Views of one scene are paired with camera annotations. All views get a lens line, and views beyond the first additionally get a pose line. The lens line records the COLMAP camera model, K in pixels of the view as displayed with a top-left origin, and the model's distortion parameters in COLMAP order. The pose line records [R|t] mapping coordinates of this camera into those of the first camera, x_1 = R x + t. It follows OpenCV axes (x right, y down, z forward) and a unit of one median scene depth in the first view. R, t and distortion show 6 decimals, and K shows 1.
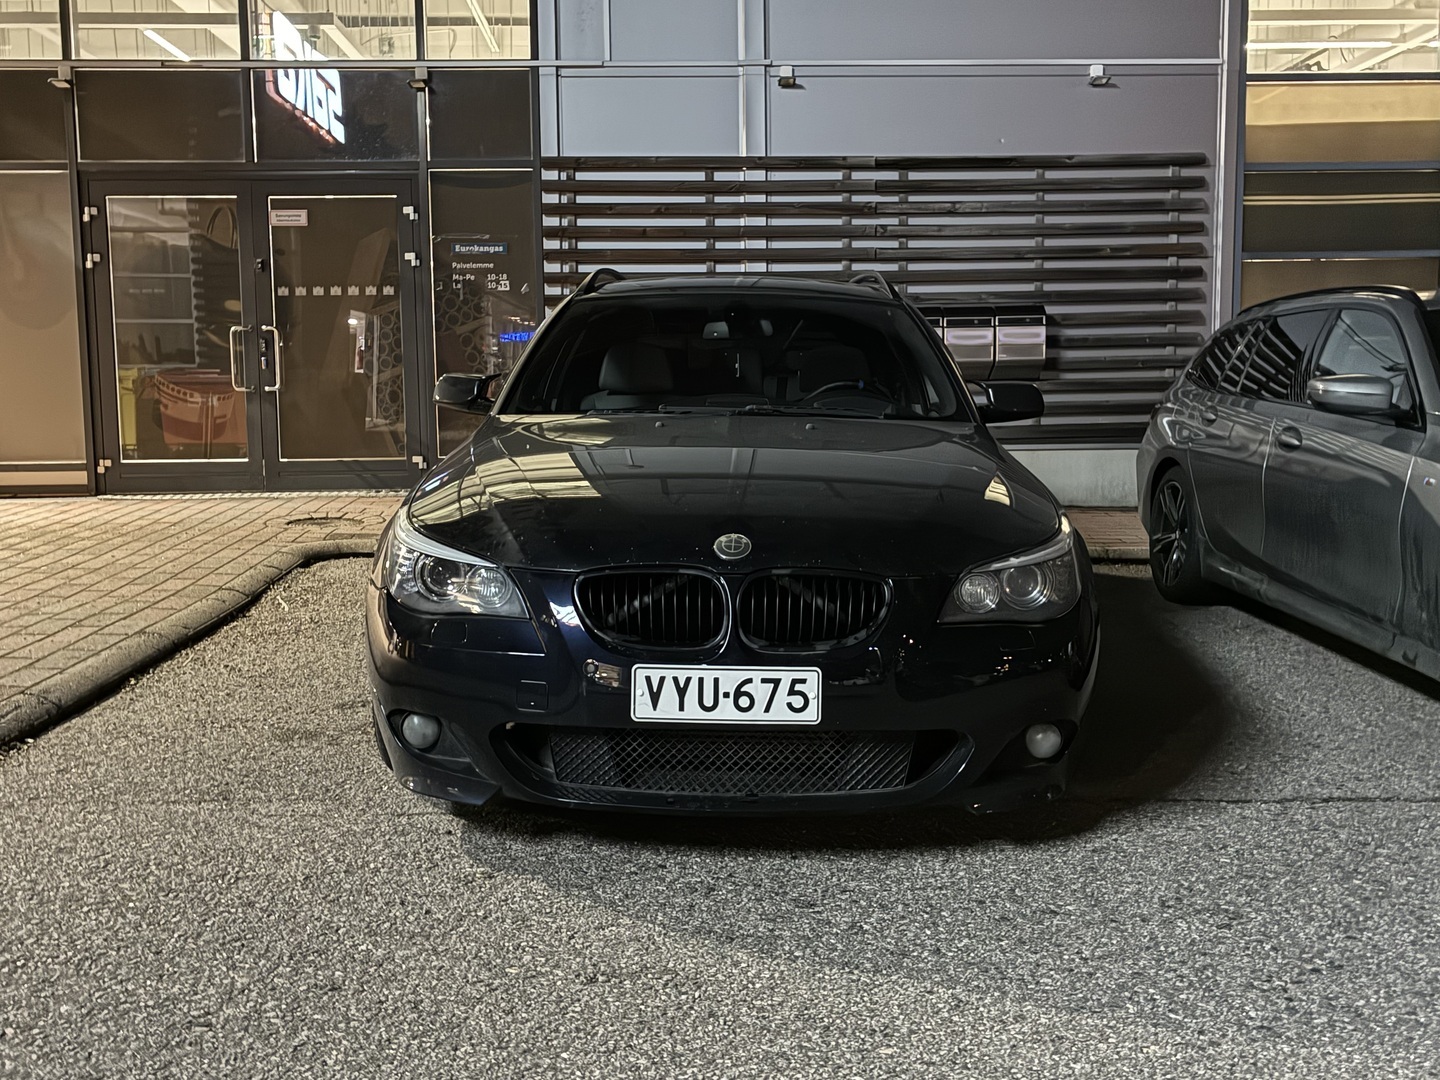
lens RADIAL K [[1425.2, 0, 715.1], [0, 1425.2, 544.3], [0, 0, 1]] dist [0.017993, 0.000000]
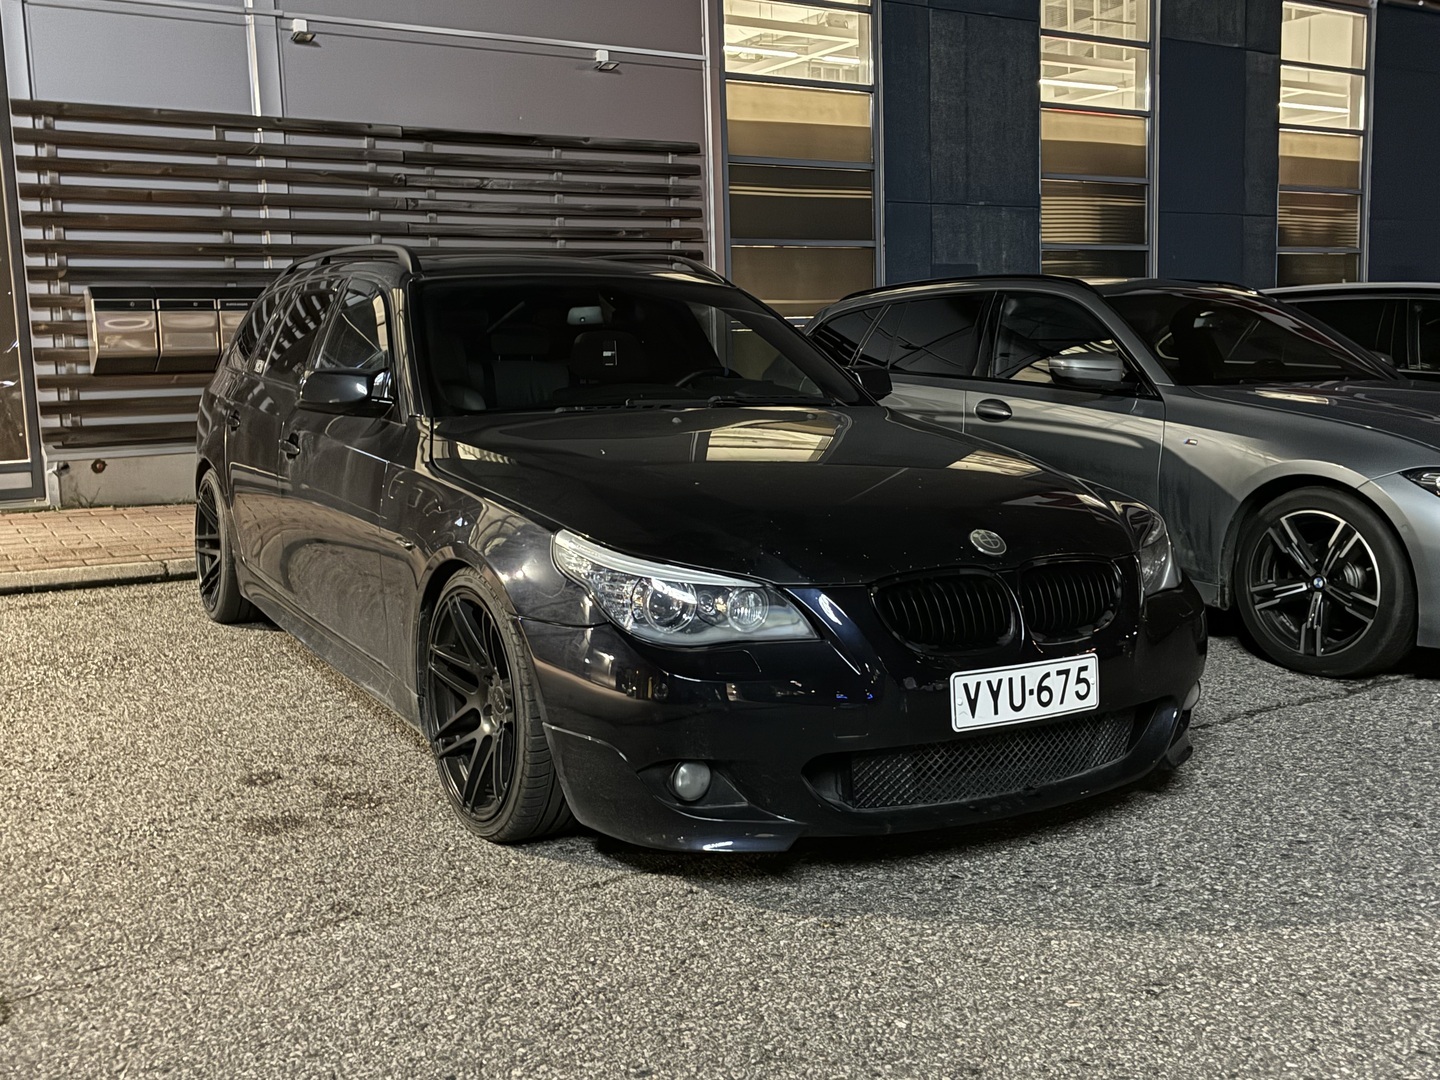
lens RADIAL K [[1425.2, 0, 717.1], [0, 1425.2, 534.3], [0, 0, 1]] dist [0.017993, 0.000000]
pose [[0.855283, -0.081830, 0.511659, -0.608842], [0.075254, 0.996598, 0.033592, -0.048636], [-0.512667, 0.009774, 0.858532, 0.225641]]
